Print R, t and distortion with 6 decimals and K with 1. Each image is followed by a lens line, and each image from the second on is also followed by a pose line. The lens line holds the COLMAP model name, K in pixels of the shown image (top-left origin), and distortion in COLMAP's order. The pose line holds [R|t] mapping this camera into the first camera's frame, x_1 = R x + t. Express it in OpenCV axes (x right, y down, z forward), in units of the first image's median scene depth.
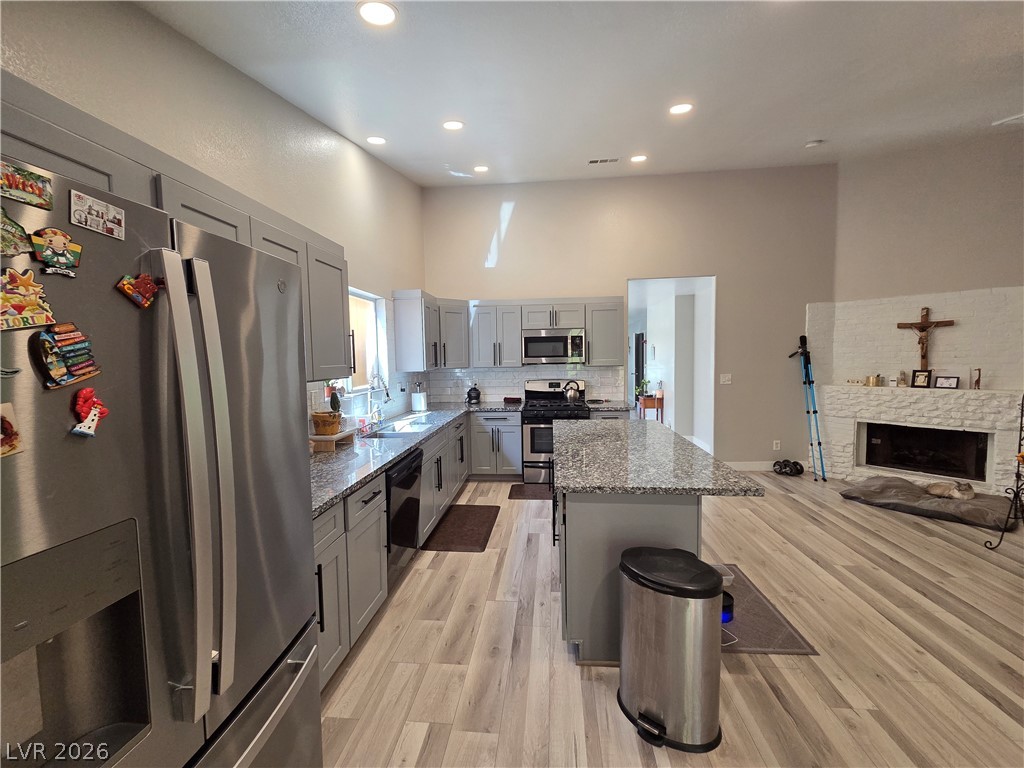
lens RADIAL K [[420.6, 0, 512.0], [0, 420.6, 384.0], [0, 0, 1]] dist [0.014773, -0.005761]
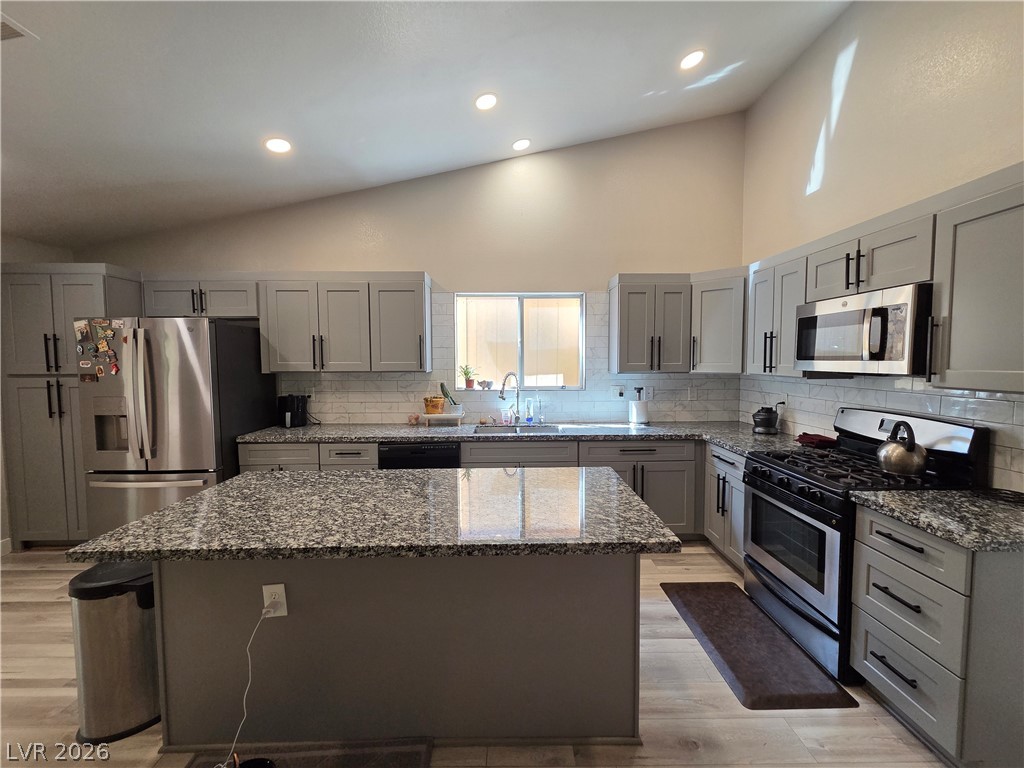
lens RADIAL K [[420.6, 0, 512.0], [0, 420.6, 384.0], [0, 0, 1]] dist [0.014773, -0.005761]
pose [[0.107462, 0.078896, -0.991074, 1.368460], [-0.063797, 0.995339, 0.072318, -0.131723], [0.992160, 0.055456, 0.111995, 1.654977]]
